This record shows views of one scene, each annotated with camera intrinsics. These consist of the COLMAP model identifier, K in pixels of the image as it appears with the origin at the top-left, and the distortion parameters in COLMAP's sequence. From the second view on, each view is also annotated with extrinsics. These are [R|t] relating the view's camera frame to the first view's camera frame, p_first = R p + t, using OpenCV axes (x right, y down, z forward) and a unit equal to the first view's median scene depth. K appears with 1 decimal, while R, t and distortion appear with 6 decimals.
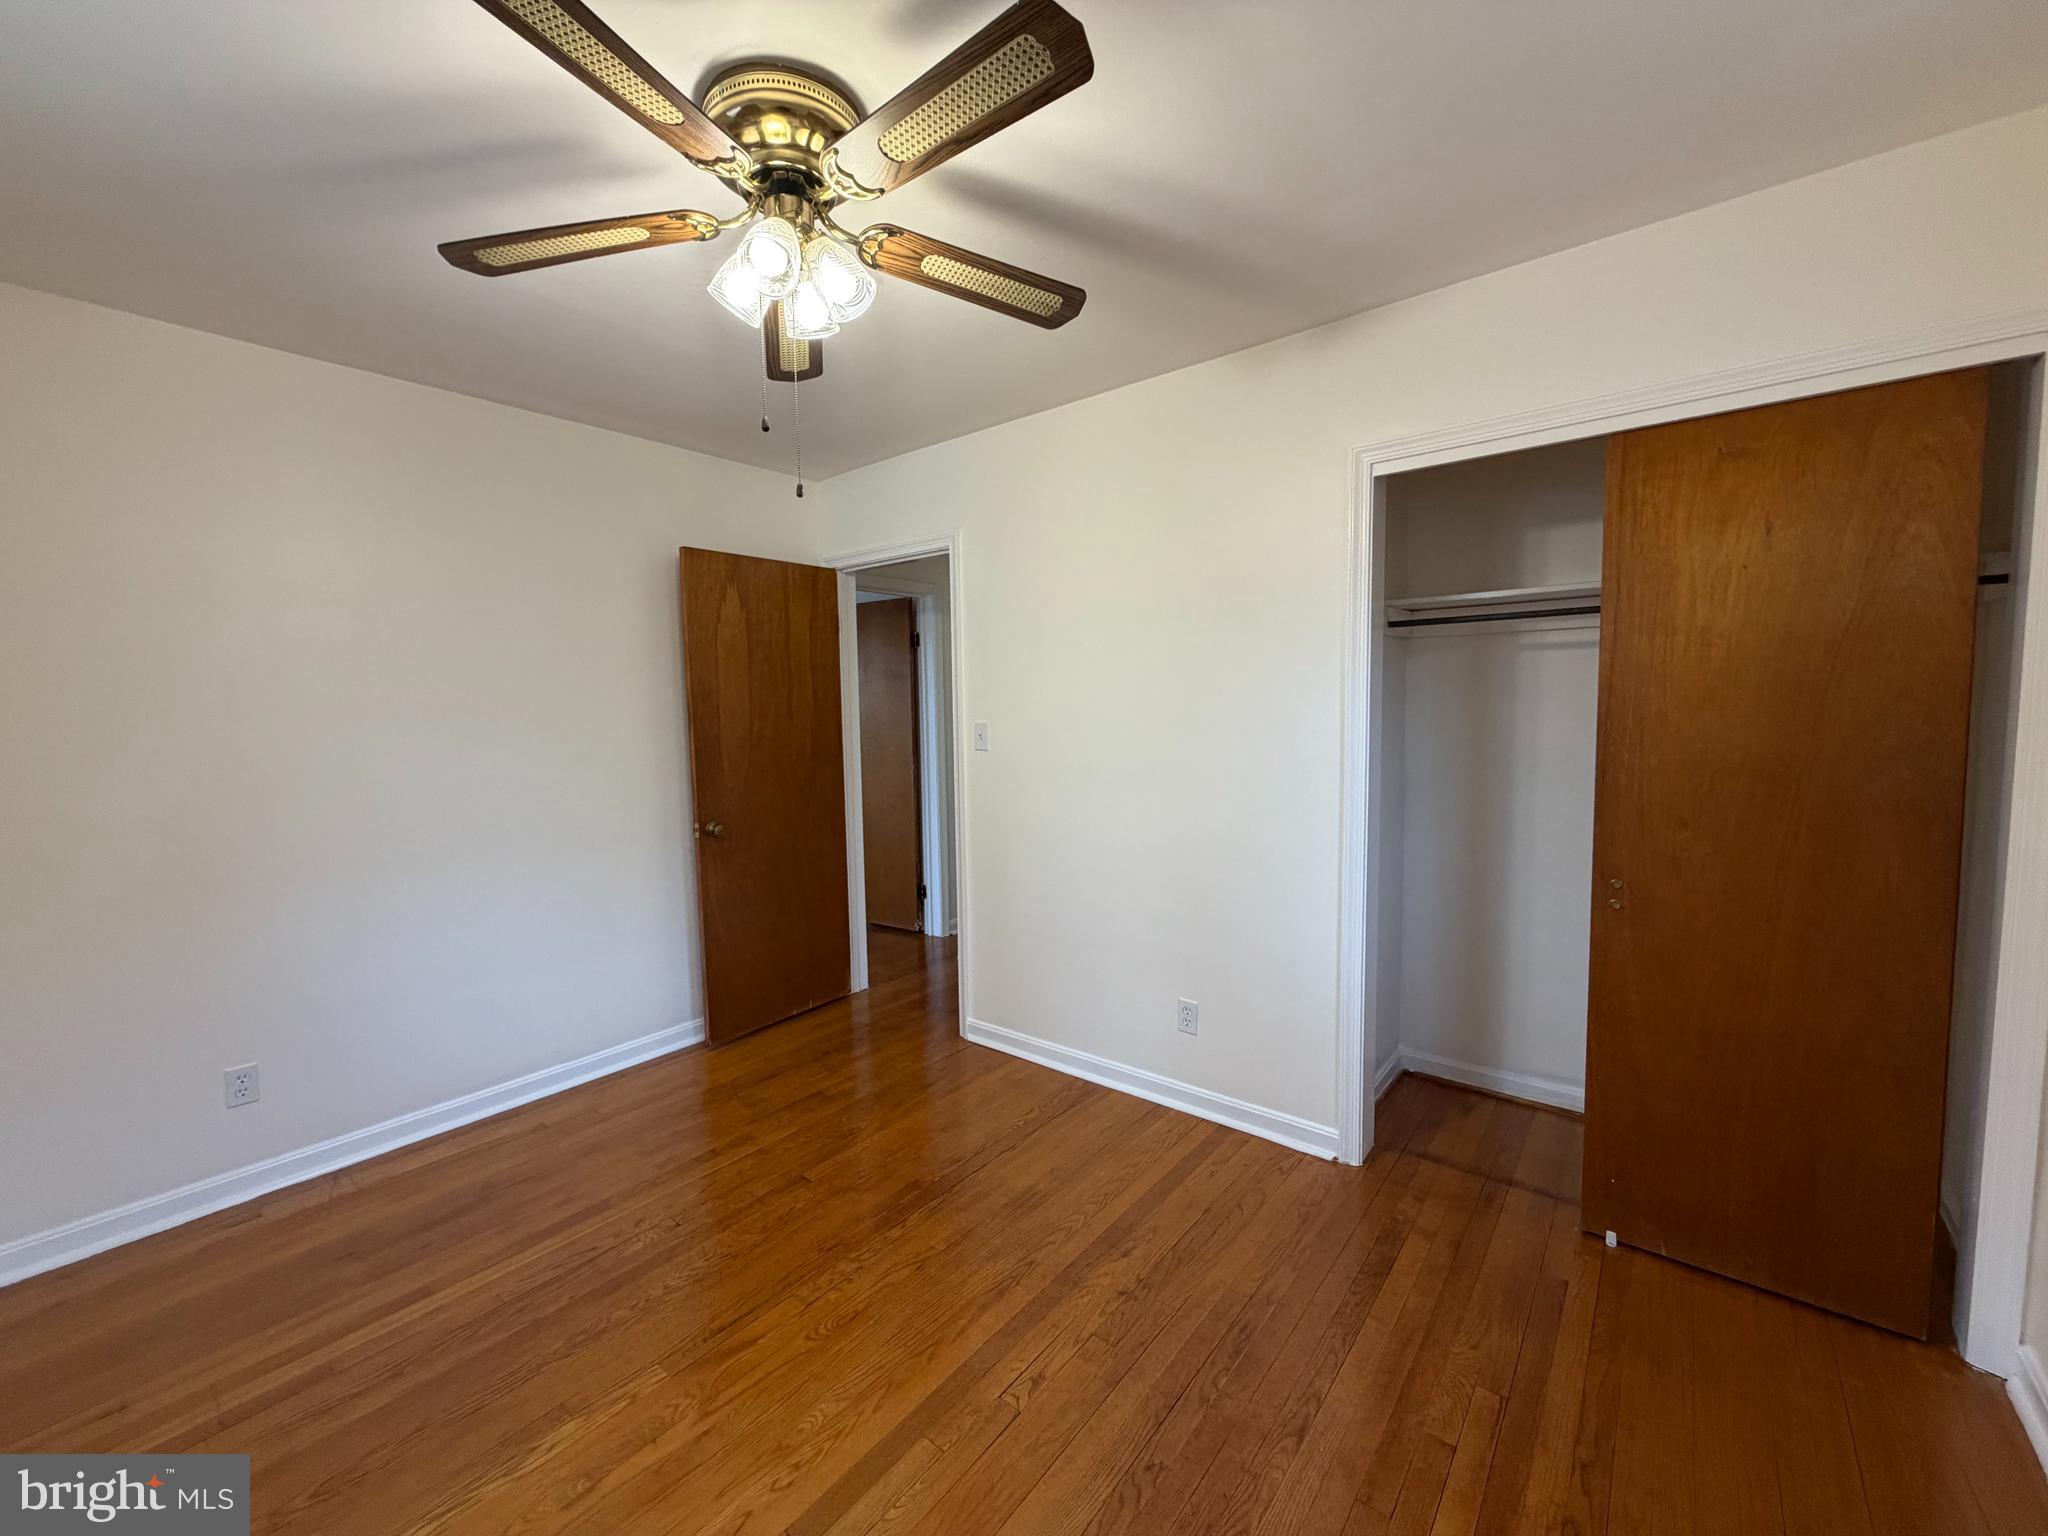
lens RADIAL K [[815.5, 0, 1027.7], [0, 815.5, 763.8], [0, 0, 1]] dist [0.001622, -0.000794]
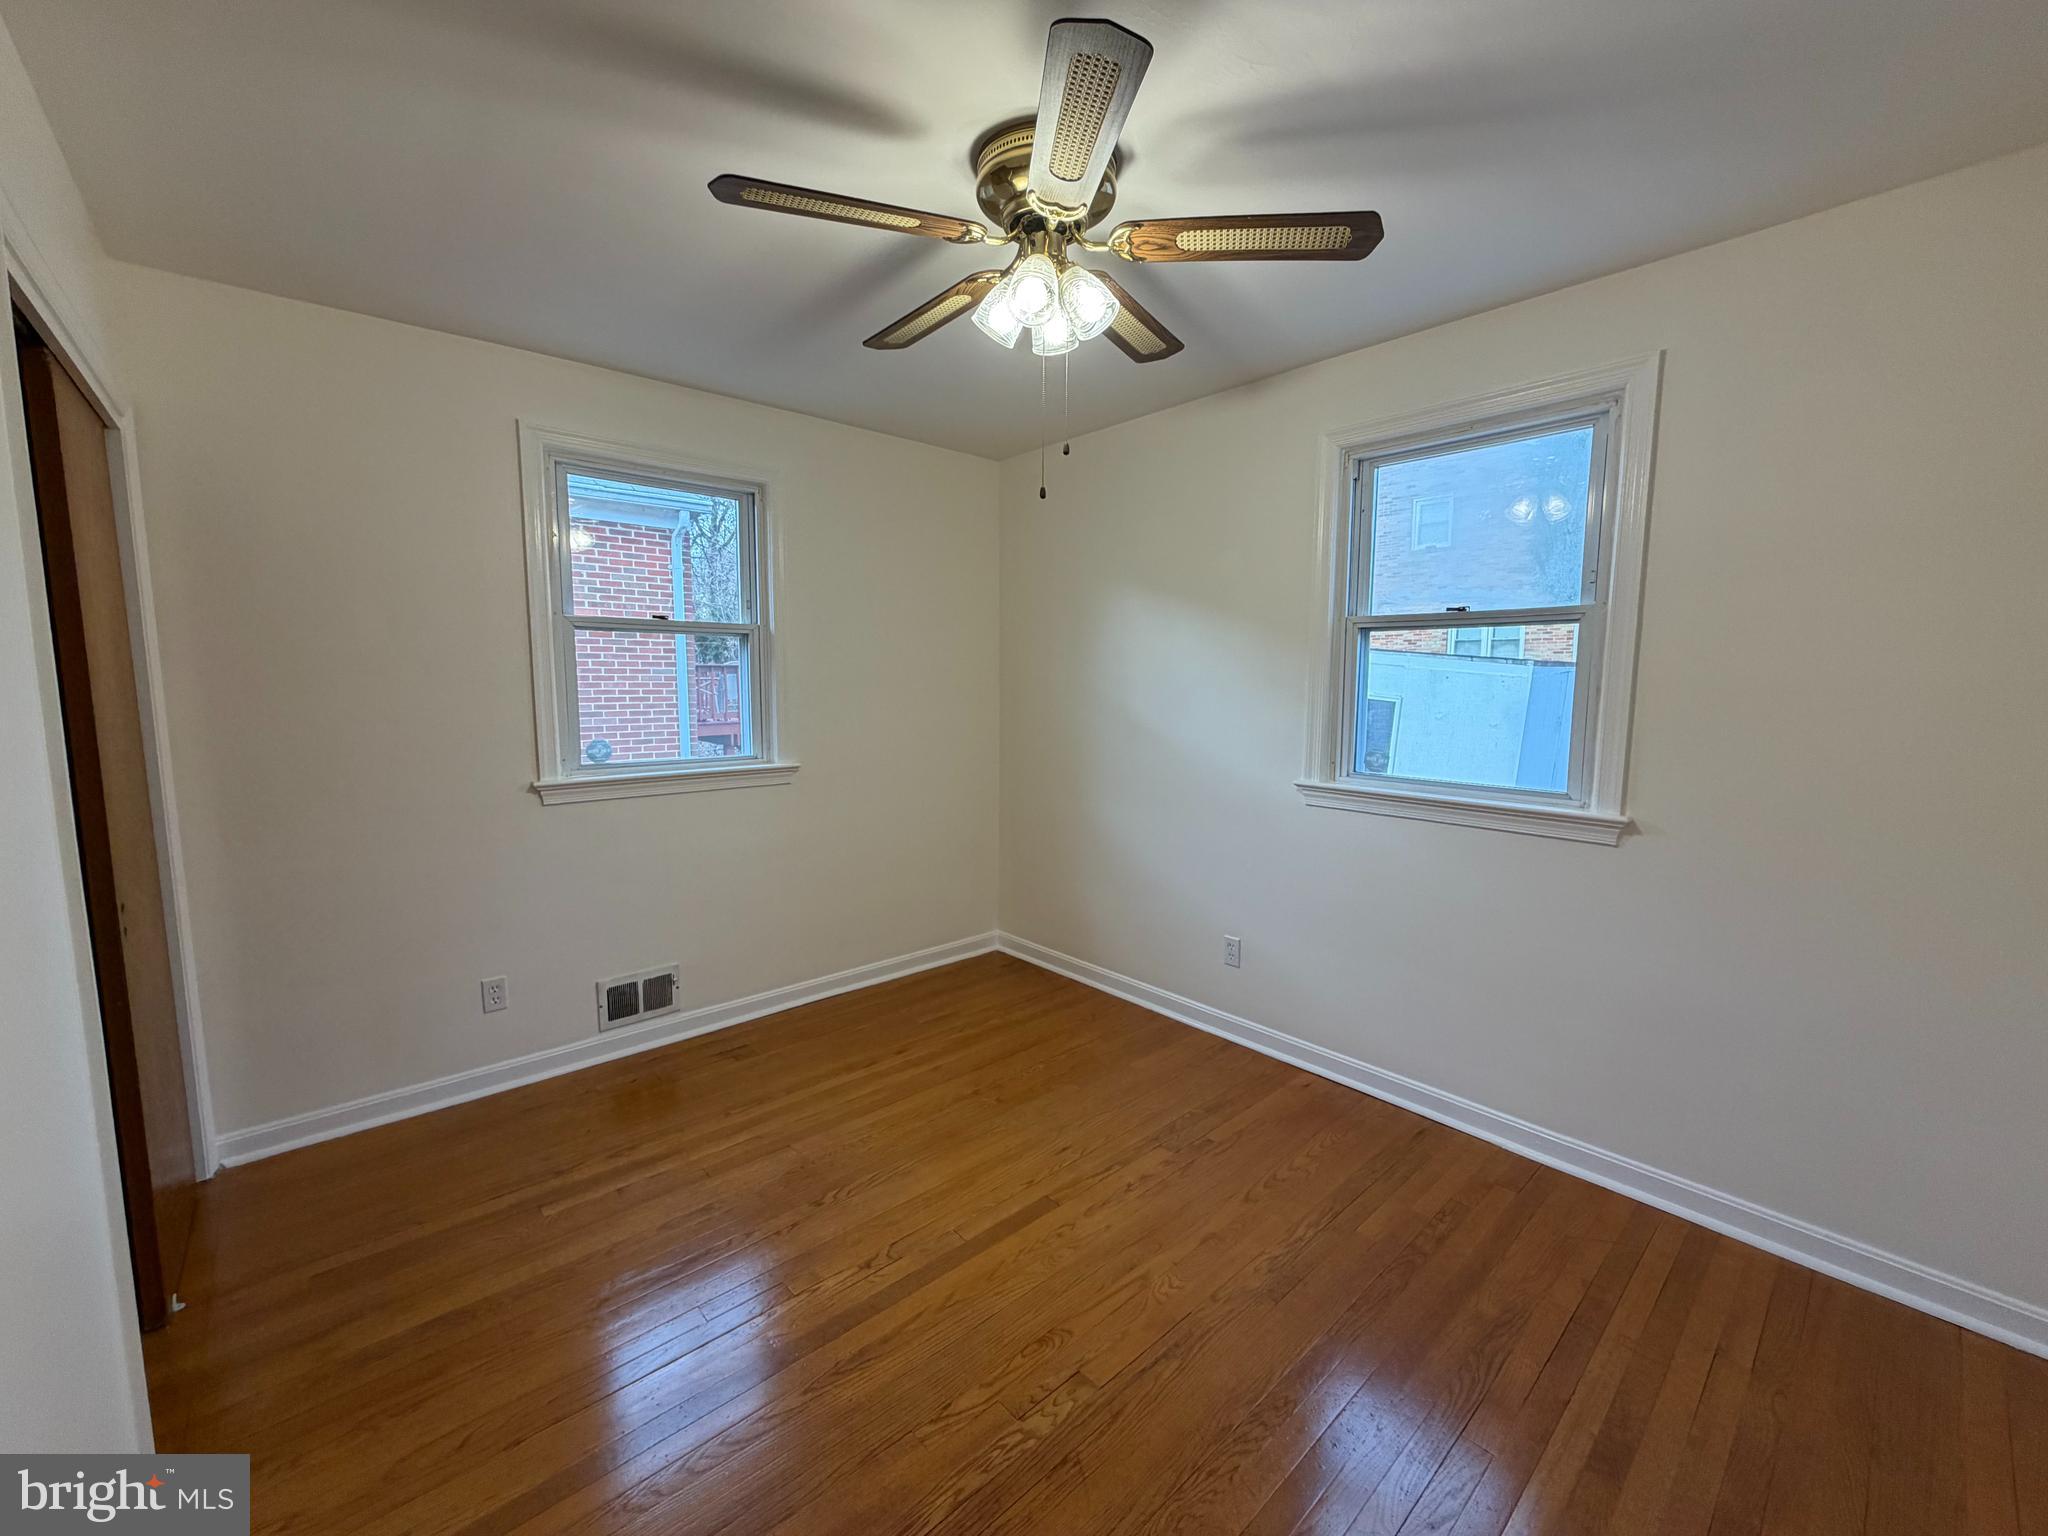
lens RADIAL K [[815.5, 0, 1025.9], [0, 815.5, 768.0], [0, 0, 1]] dist [0.001622, -0.000794]
pose [[-0.987275, -0.010303, 0.158686, -0.340830], [0.018208, 0.984011, 0.177172, -0.125757], [-0.157974, 0.177807, -0.971303, 1.715039]]
